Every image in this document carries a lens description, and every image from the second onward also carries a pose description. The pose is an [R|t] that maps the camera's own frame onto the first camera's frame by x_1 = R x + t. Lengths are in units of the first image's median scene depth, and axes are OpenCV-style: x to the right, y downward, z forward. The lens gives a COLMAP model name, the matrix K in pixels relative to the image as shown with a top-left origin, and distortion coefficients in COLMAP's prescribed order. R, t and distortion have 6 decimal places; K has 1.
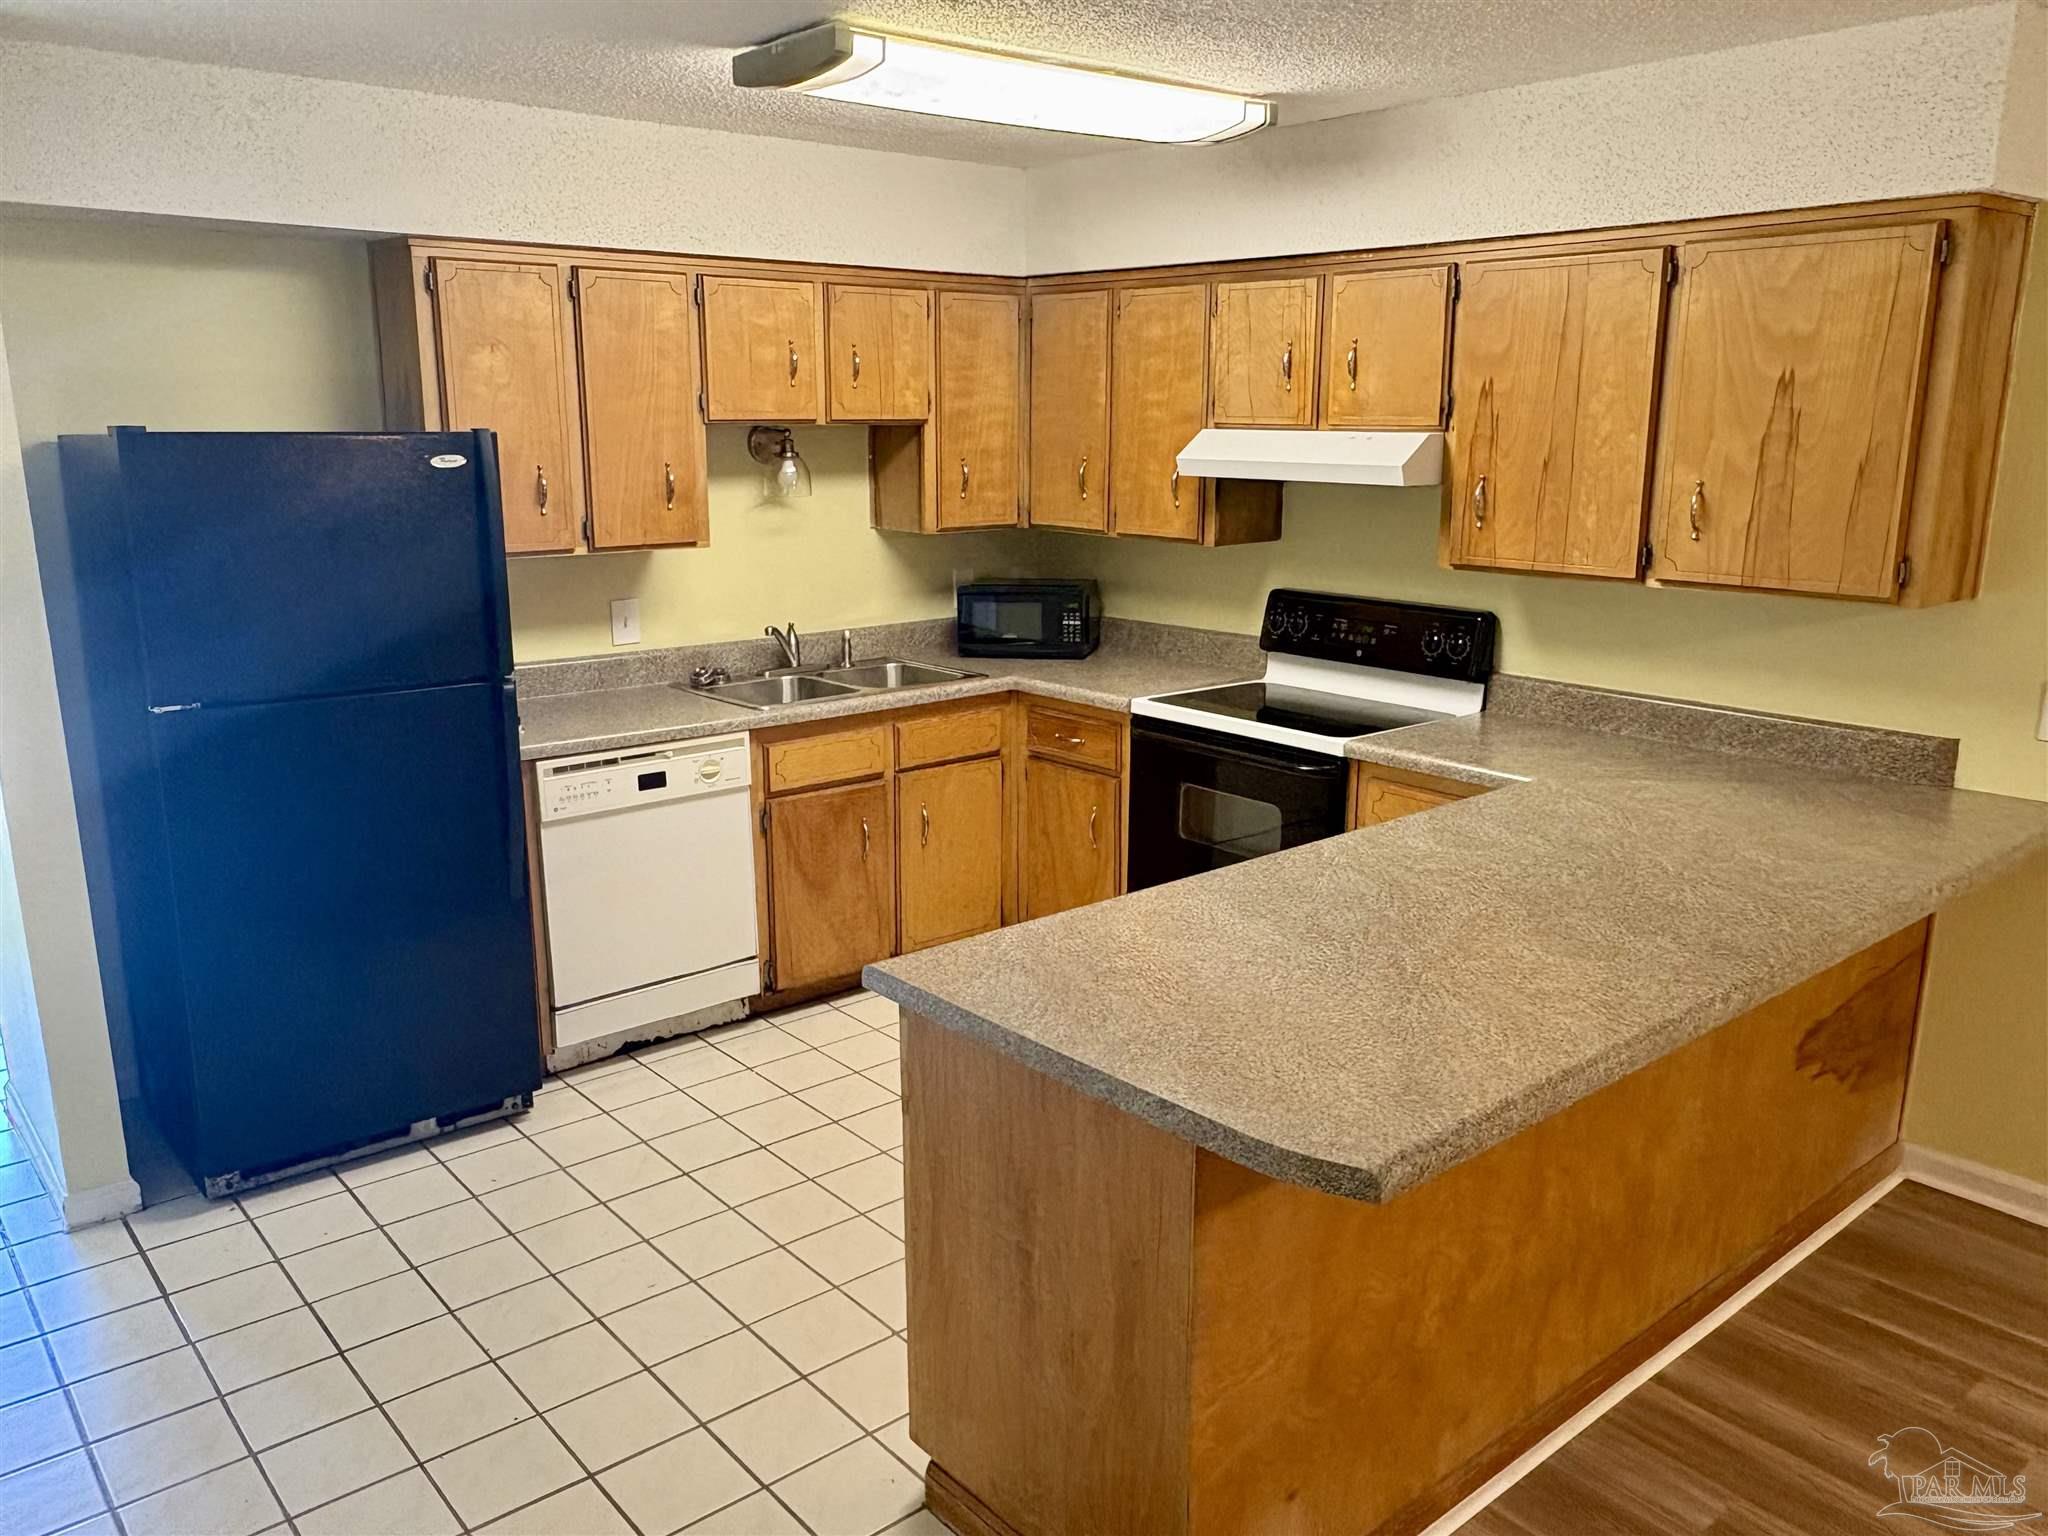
lens RADIAL K [[1544.5, 0, 1021.3], [0, 1544.5, 765.9], [0, 0, 1]] dist [-0.010343, 0.006161]
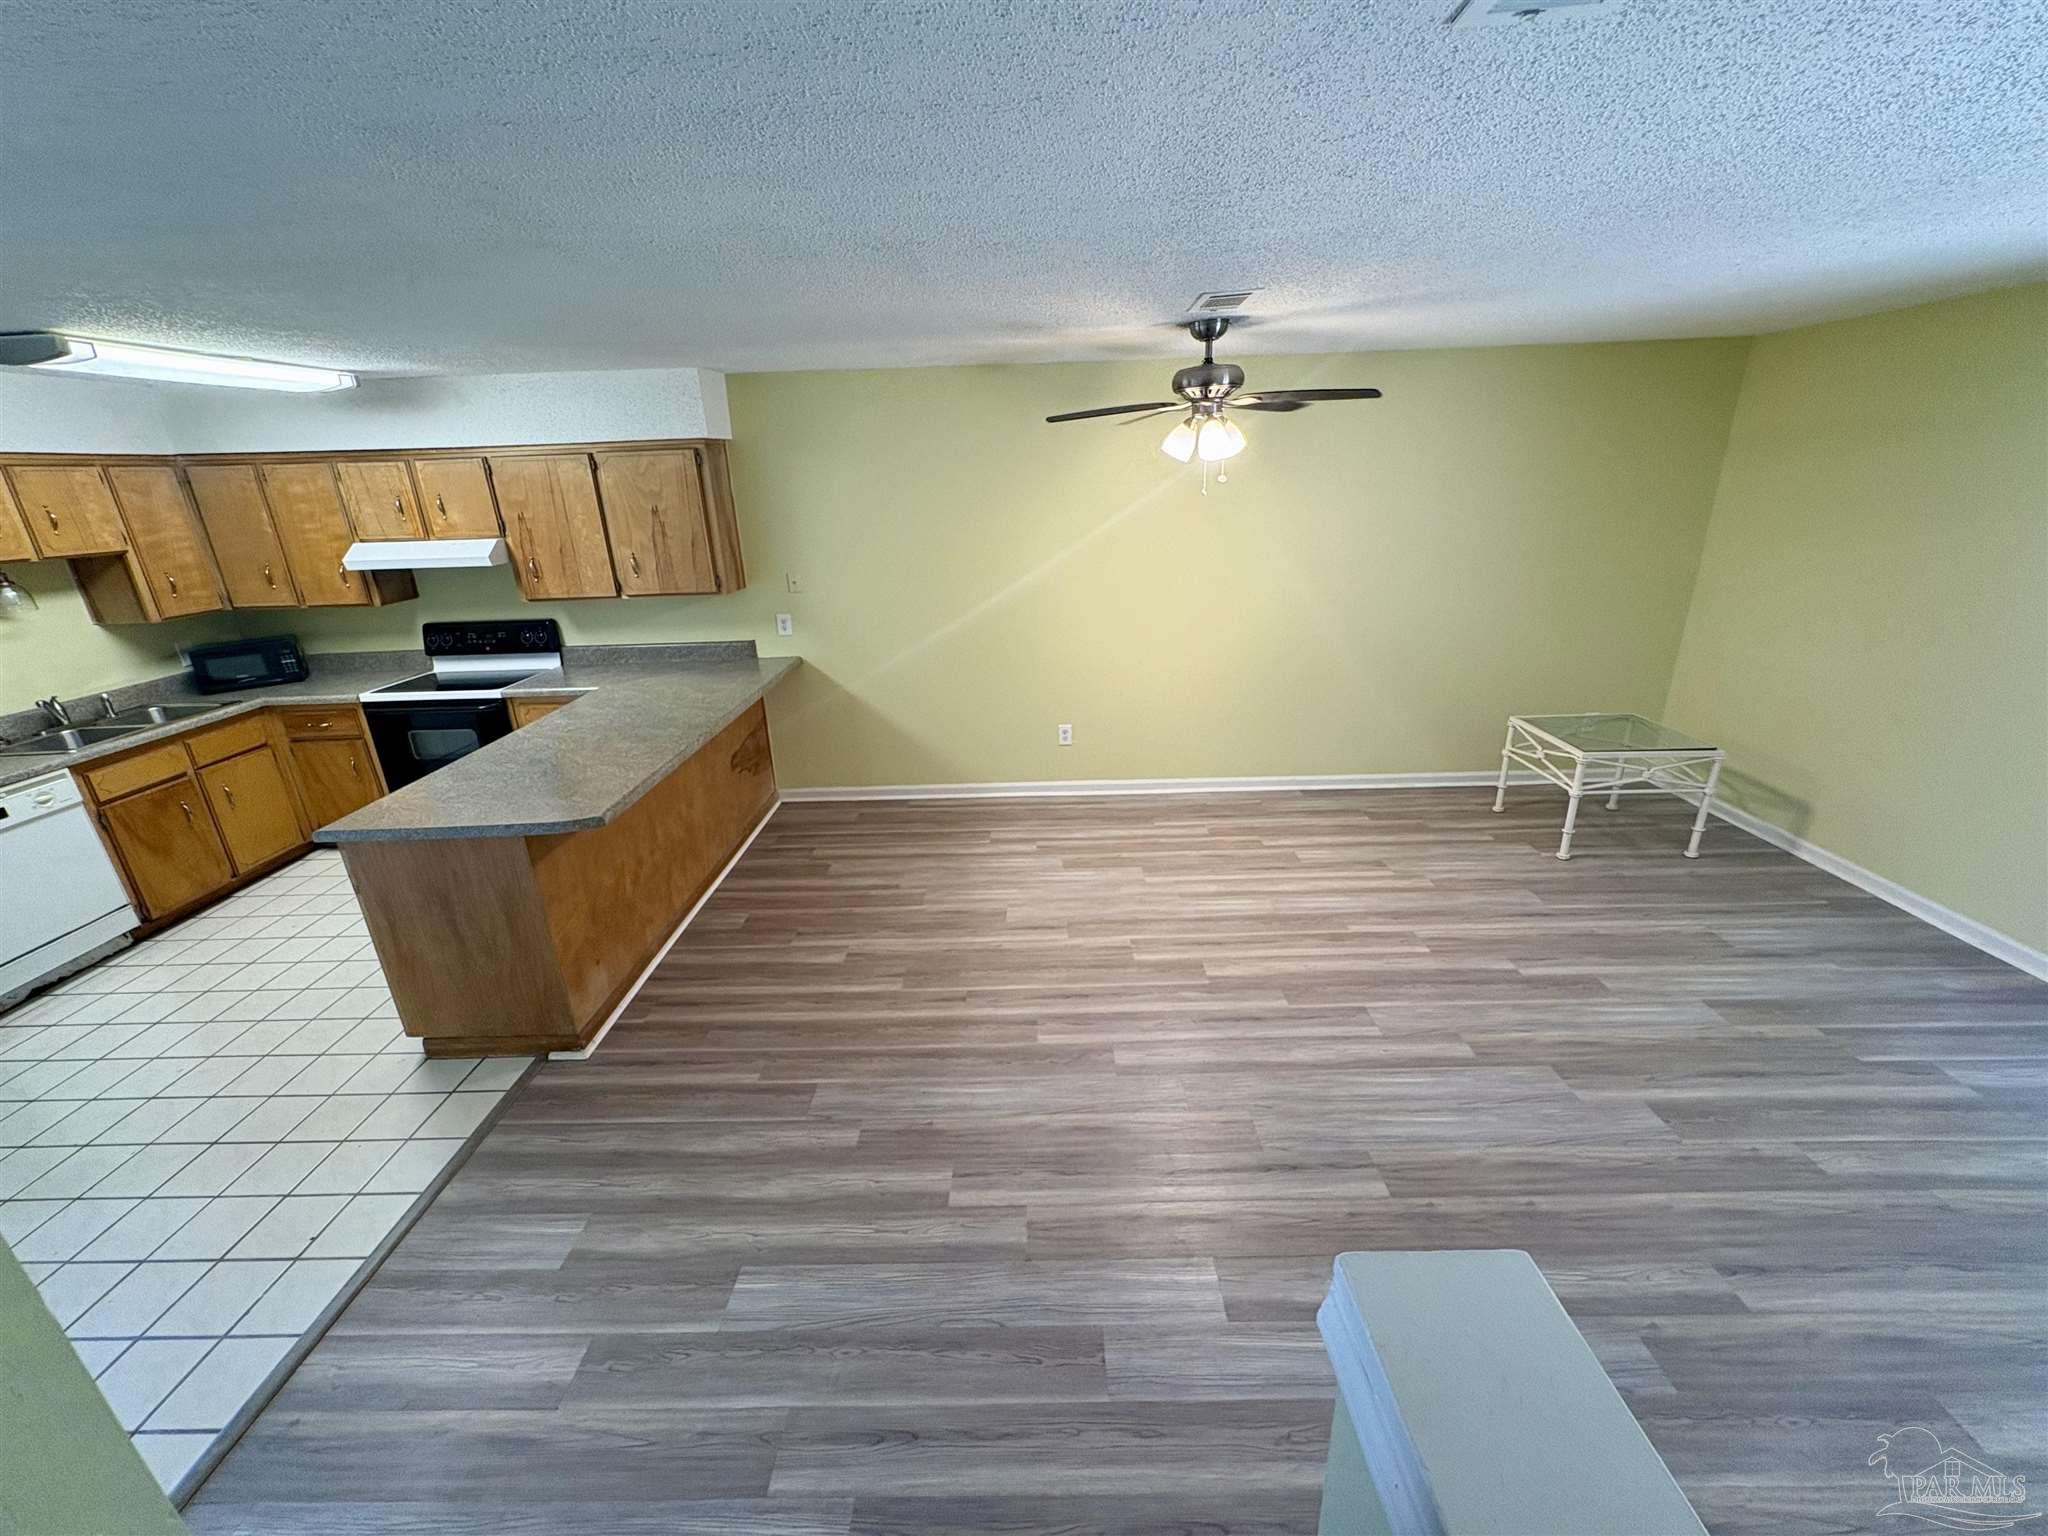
lens RADIAL K [[815.4, 0, 1023.3], [0, 815.4, 771.6], [0, 0, 1]] dist [-0.002075, -0.000134]
pose [[0.654956, -0.281677, 0.701207, -0.127597], [0.202431, 0.959416, 0.196321, 0.016072], [-0.728048, 0.013365, 0.685396, -0.270696]]
